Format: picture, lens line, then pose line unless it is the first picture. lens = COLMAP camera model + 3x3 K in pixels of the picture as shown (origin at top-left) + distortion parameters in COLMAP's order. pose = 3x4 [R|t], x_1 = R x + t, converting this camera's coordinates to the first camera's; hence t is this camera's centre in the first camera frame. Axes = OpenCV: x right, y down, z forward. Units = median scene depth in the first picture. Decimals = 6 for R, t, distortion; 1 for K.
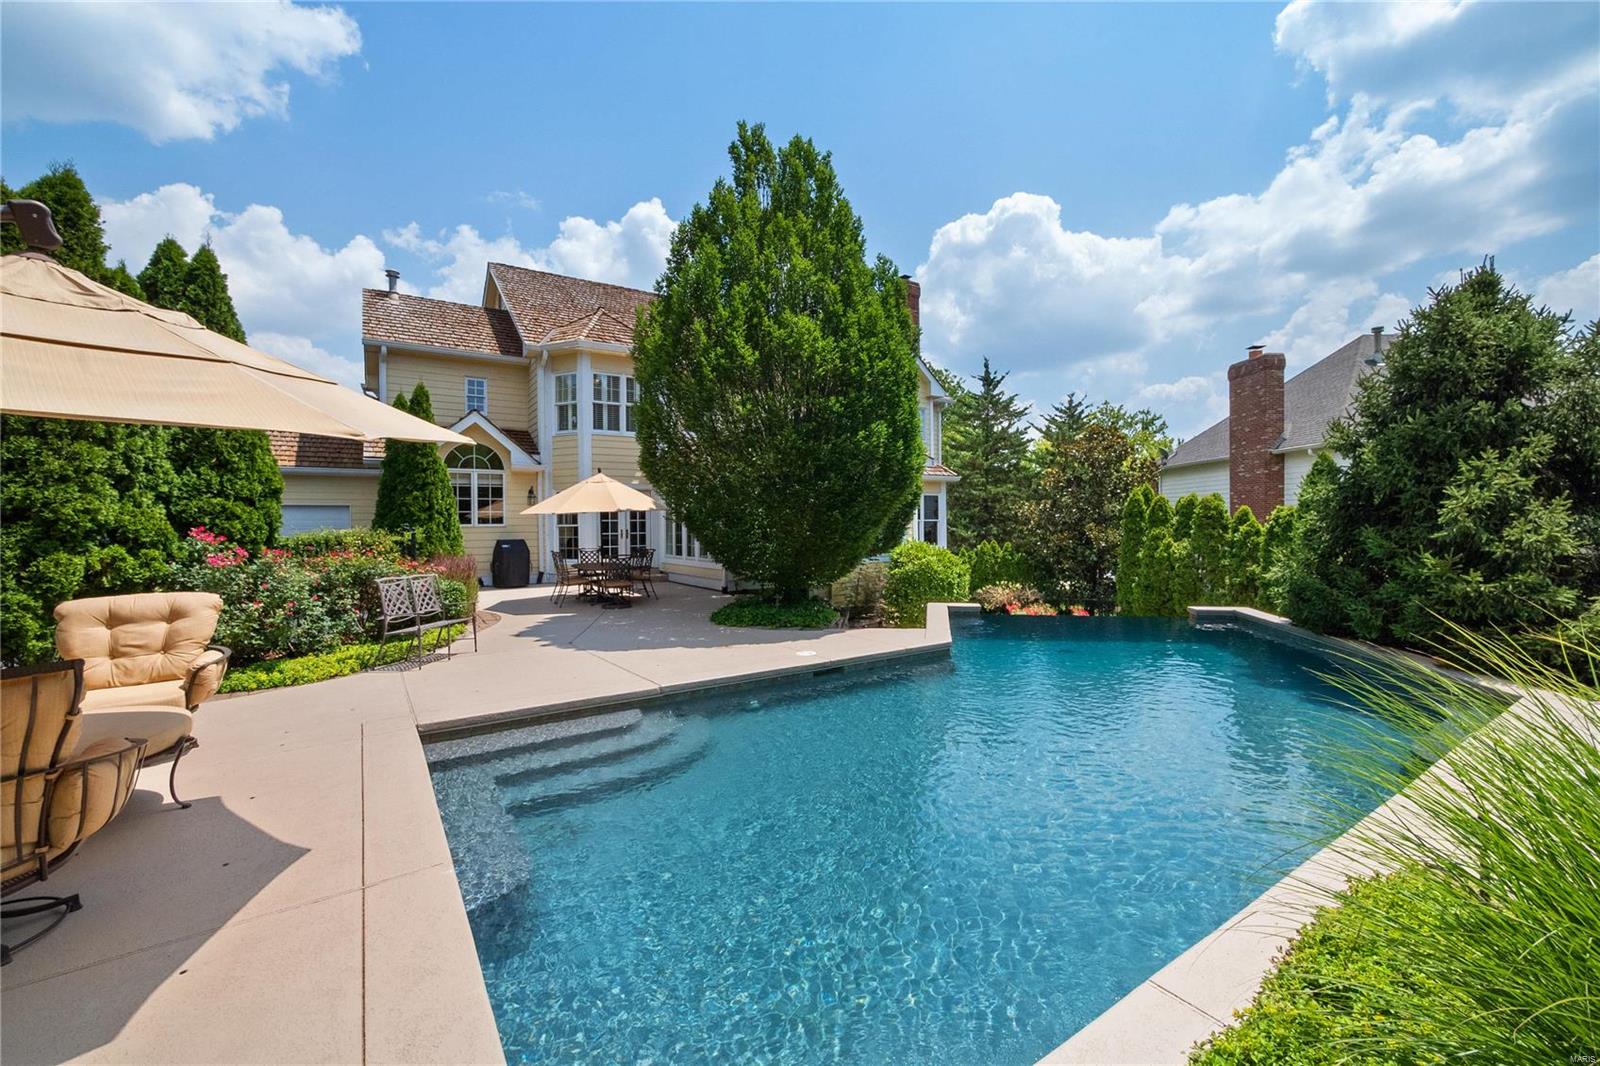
lens RADIAL K [[642.0, 0, 788.7], [0, 642.0, 527.3], [0, 0, 1]] dist [0.002107, 0.000204]
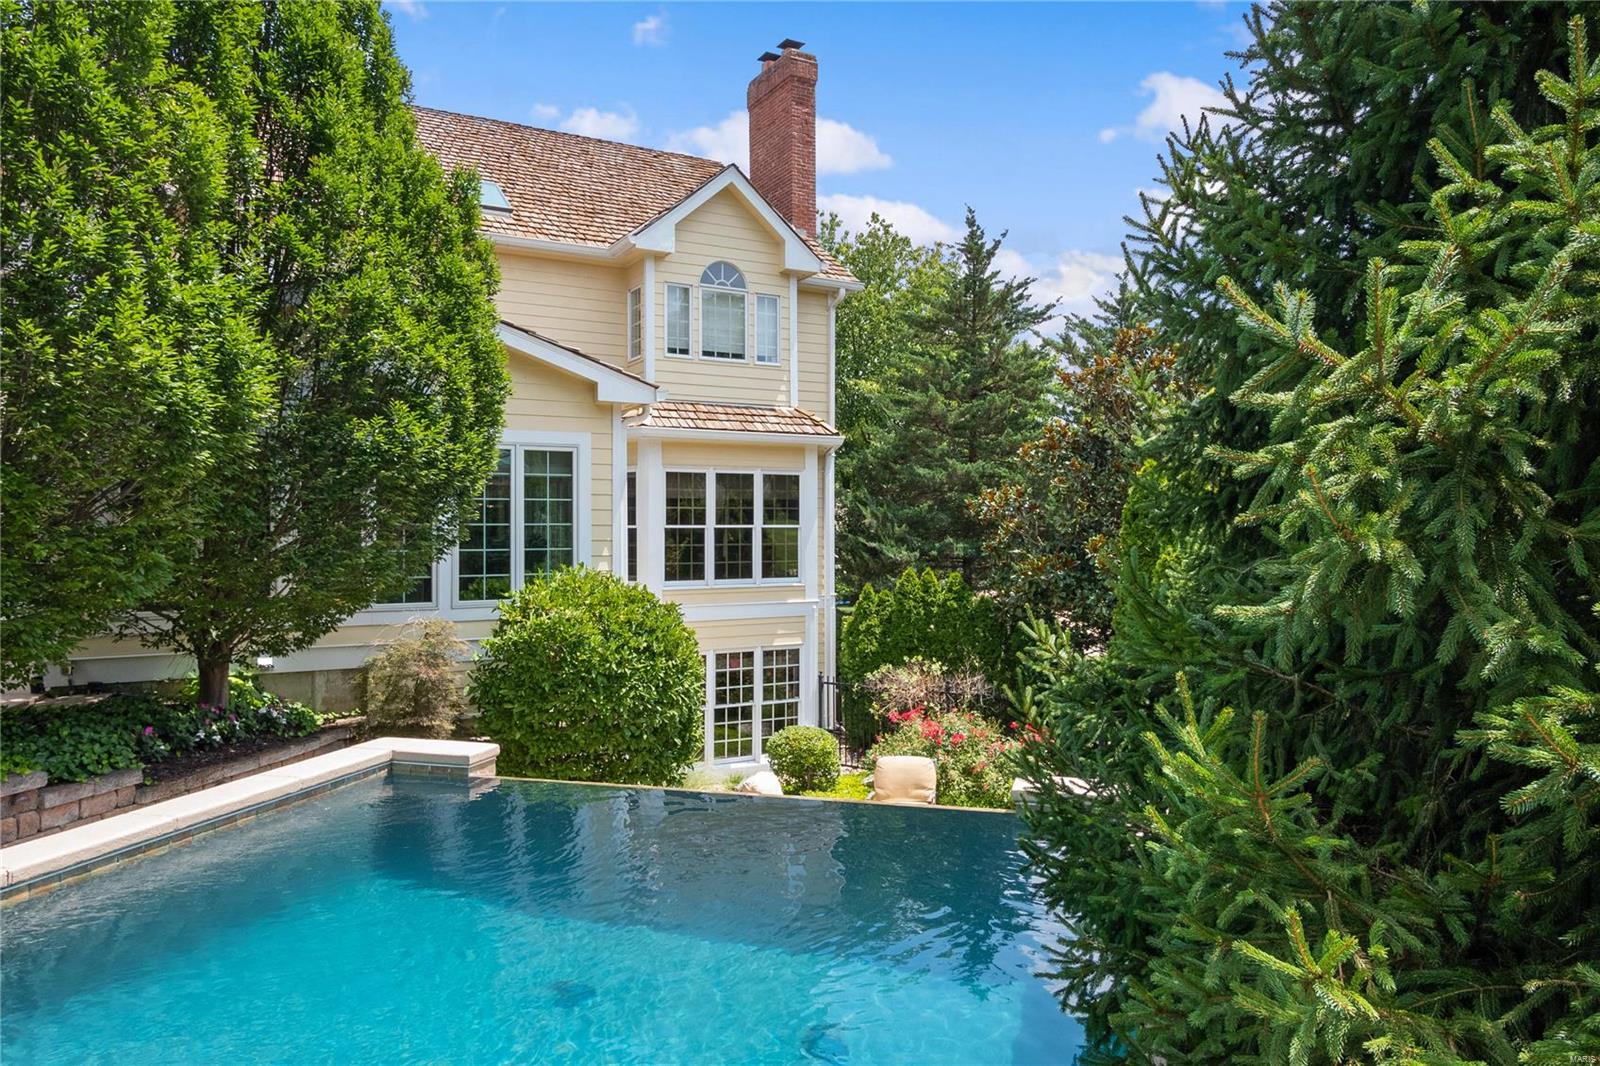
lens RADIAL K [[1055.7, 0, 790.1], [0, 1055.7, 520.6], [0, 0, 1]] dist [0.022721, -0.003853]
pose [[0.997980, 0.006451, -0.063196, 0.462609], [-0.007623, 0.999803, -0.018314, -0.001055], [0.063066, 0.018759, 0.997833, 0.343730]]
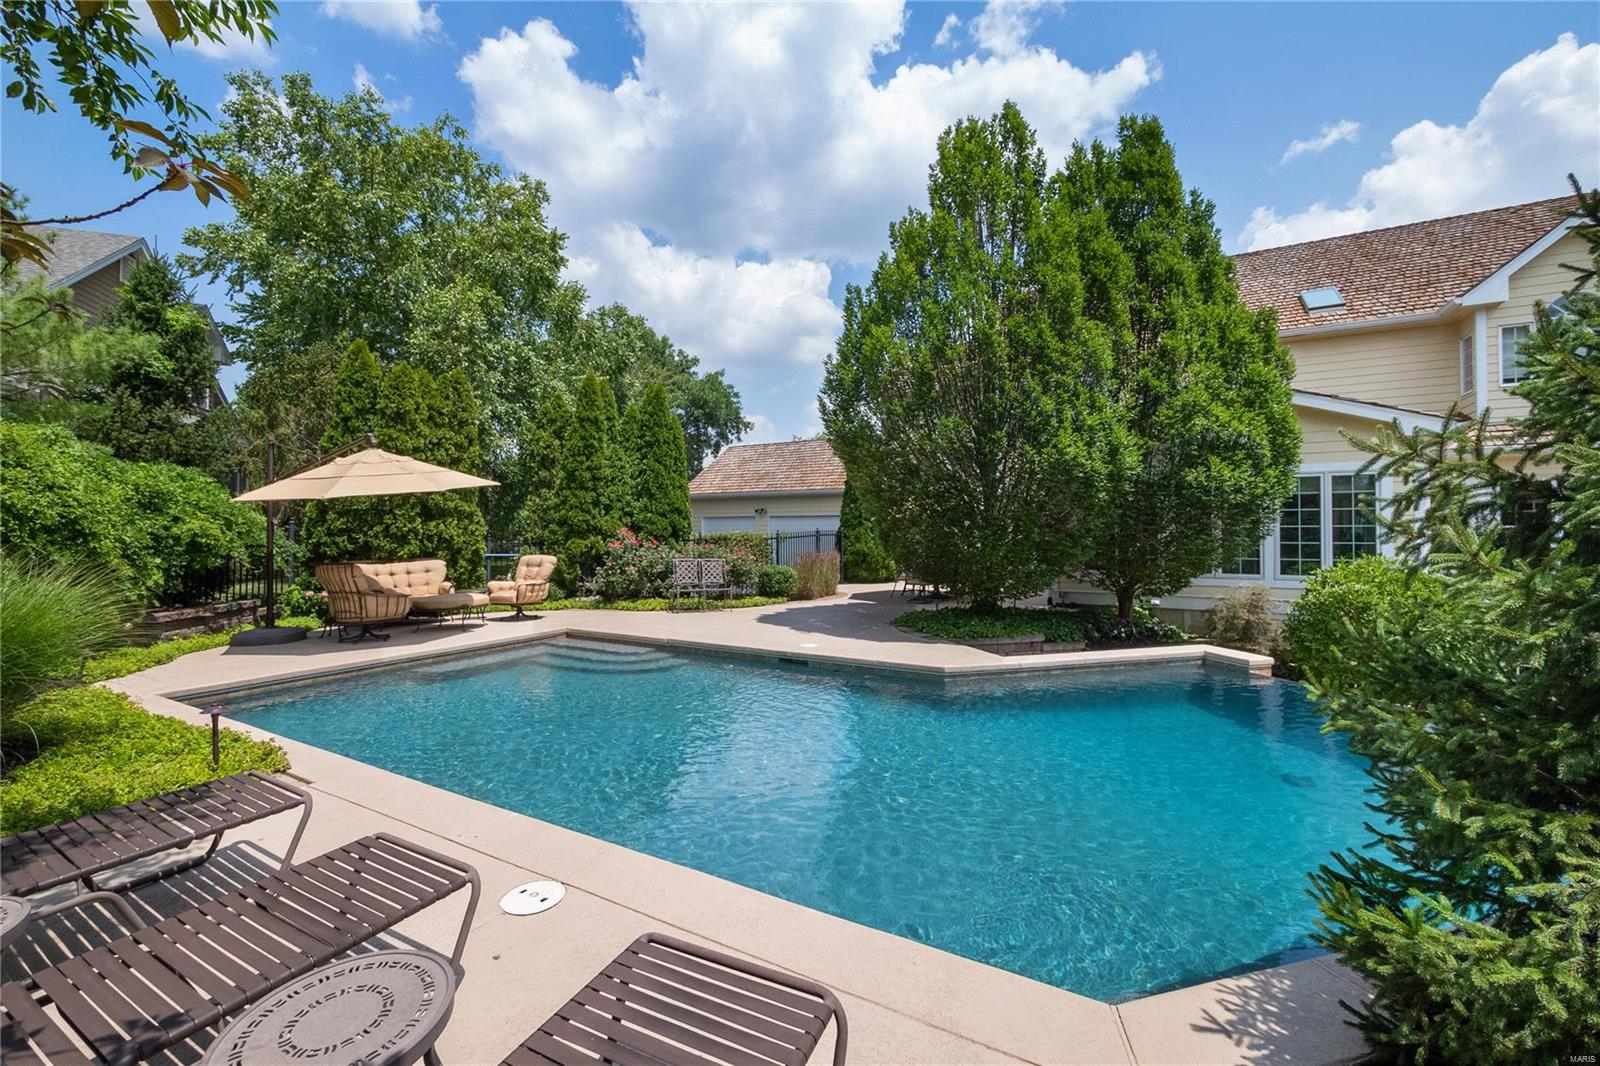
lens RADIAL K [[642.0, 0, 798.2], [0, 642.0, 529.5], [0, 0, 1]] dist [0.002107, 0.000204]
pose [[0.463658, 0.004569, -0.886002, 0.568917], [-0.010905, 0.999940, -0.000550, -0.000380], [0.885947, 0.009916, 0.463681, 0.269674]]
